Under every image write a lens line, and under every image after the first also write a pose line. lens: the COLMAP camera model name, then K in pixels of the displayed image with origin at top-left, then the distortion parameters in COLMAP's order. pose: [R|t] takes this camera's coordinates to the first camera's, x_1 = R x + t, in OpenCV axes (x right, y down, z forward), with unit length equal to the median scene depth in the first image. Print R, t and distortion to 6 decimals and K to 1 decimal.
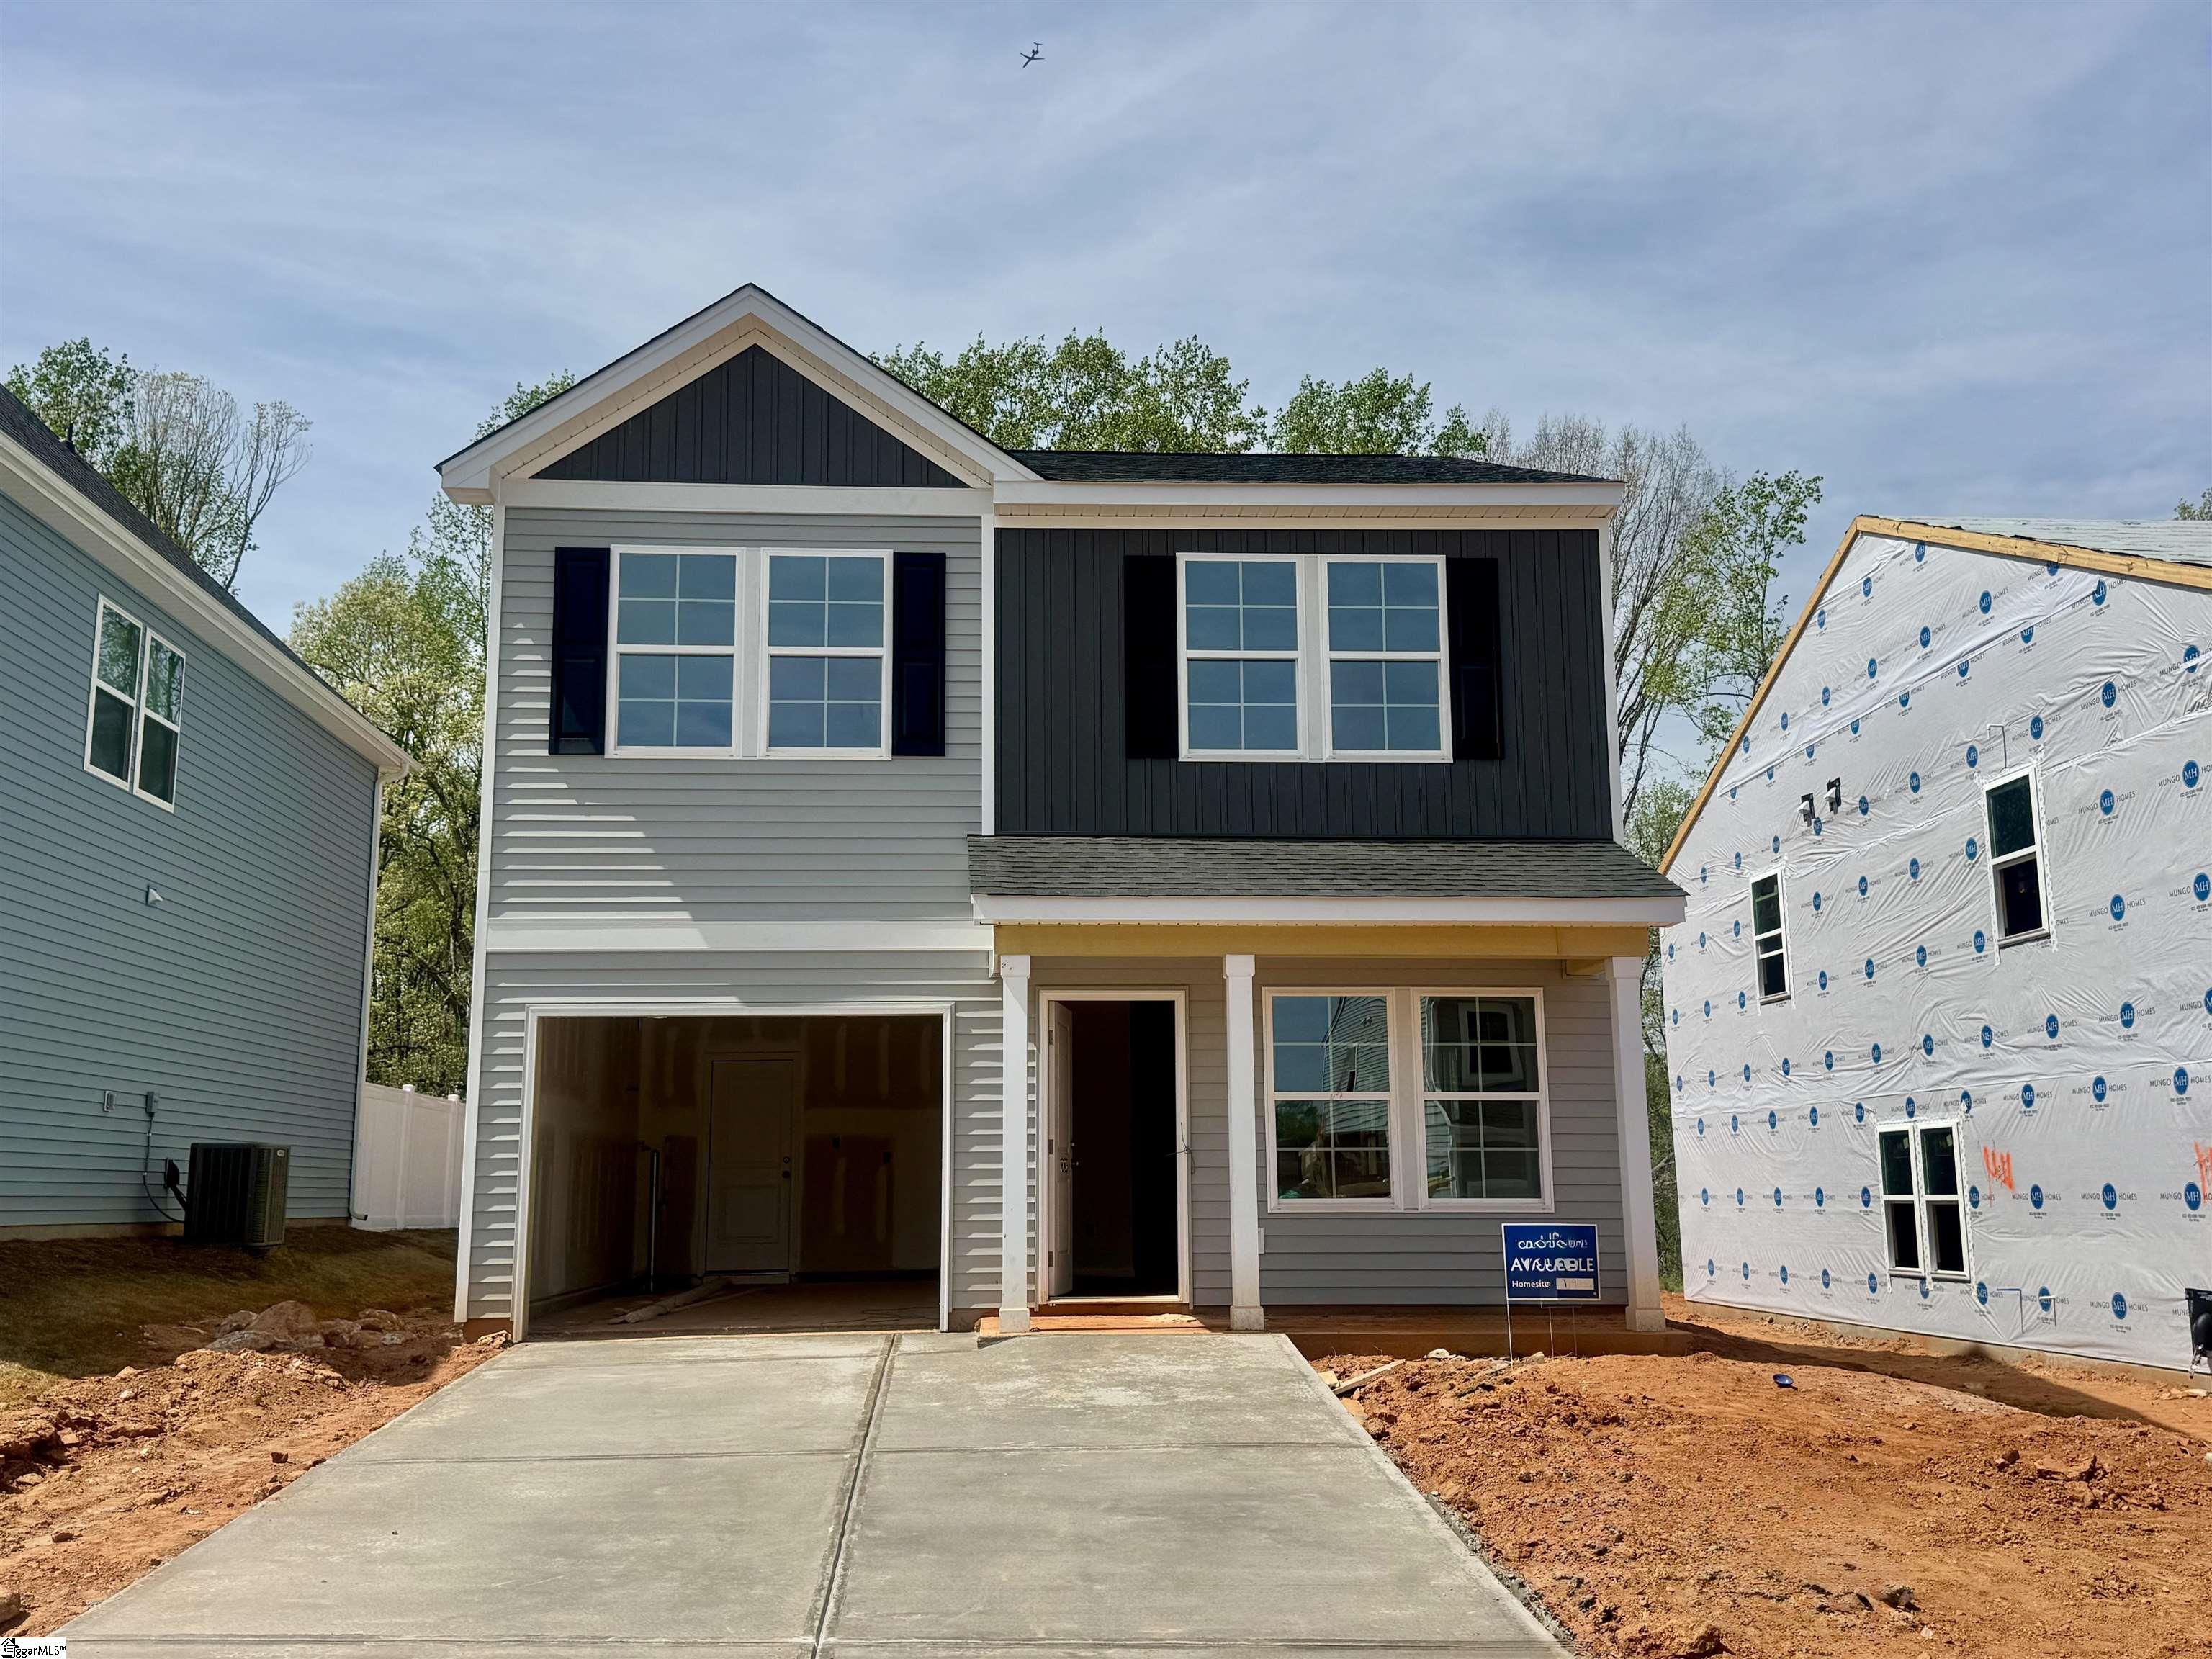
lens RADIAL K [[2020.4, 0, 1106.0], [0, 2020.4, 829.5], [0, 0, 1]] dist [0.192221, -0.434825]
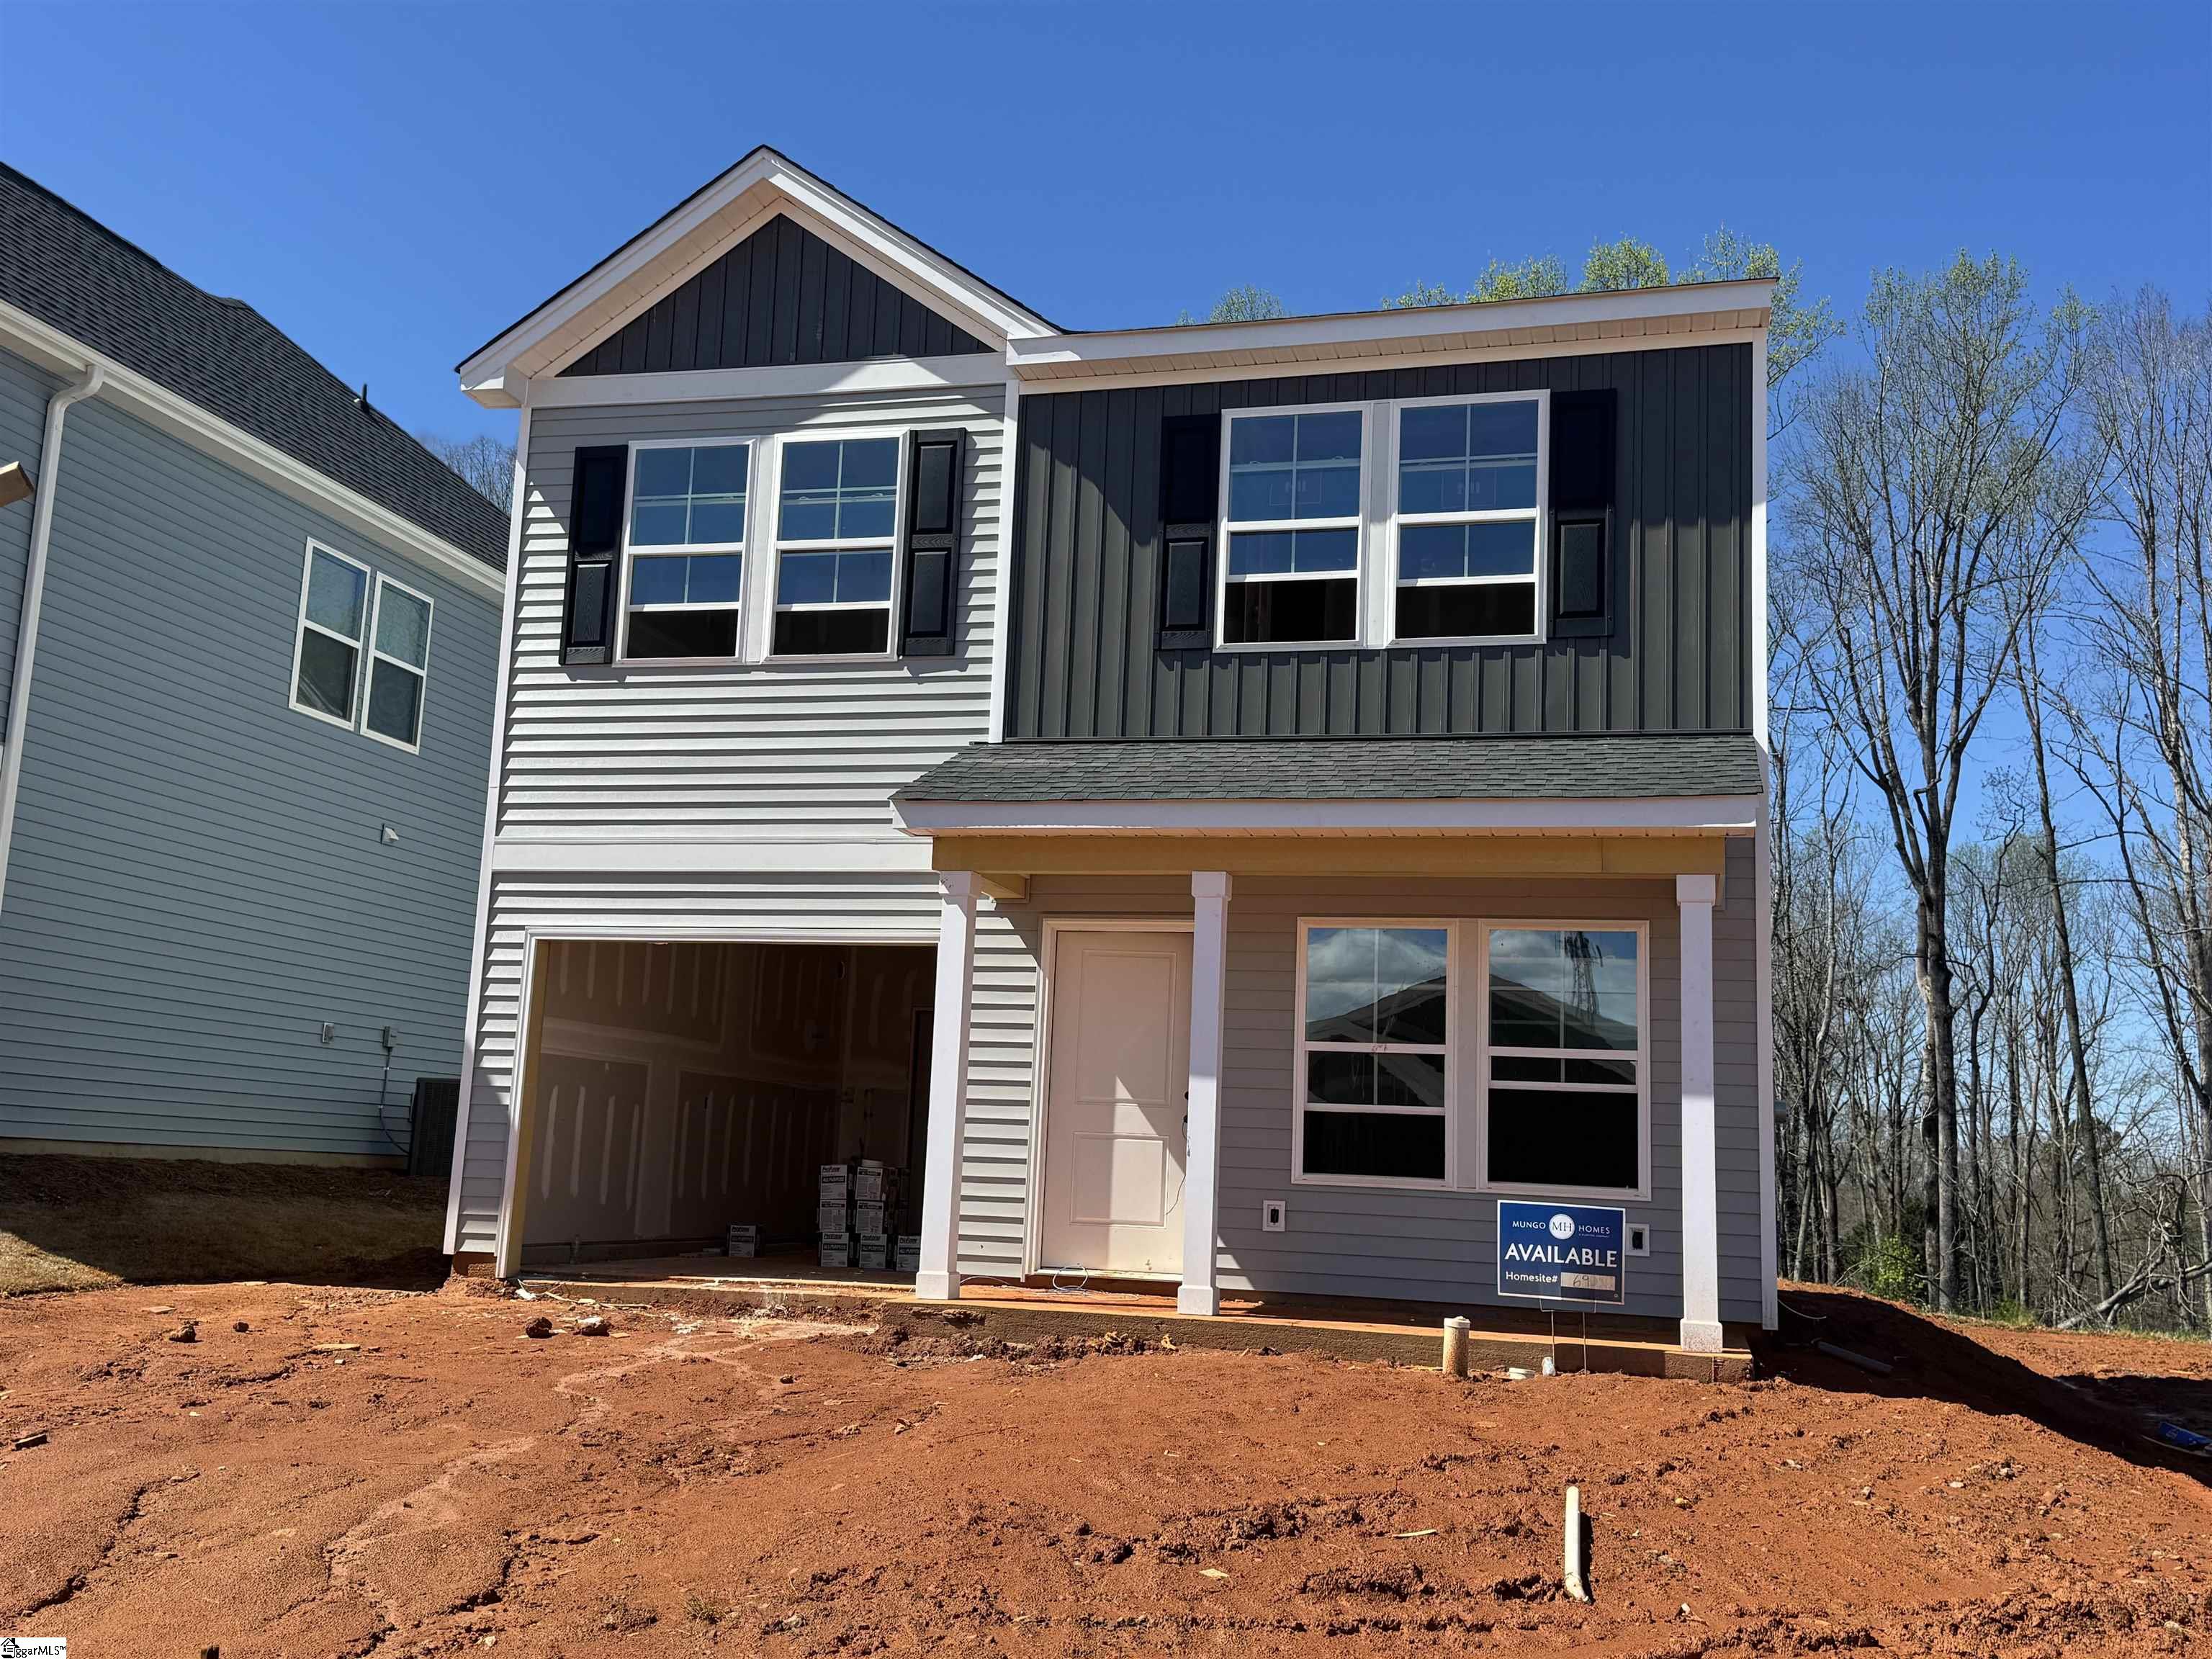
lens RADIAL K [[2130.7, 0, 1106.0], [0, 2130.7, 829.5], [0, 0, 1]] dist [0.124124, -0.003943]
pose [[0.944385, -0.005957, -0.328787, 0.287114], [0.006404, 0.999979, 0.000275, 0.040233], [0.328779, -0.002365, 0.944404, 0.135139]]
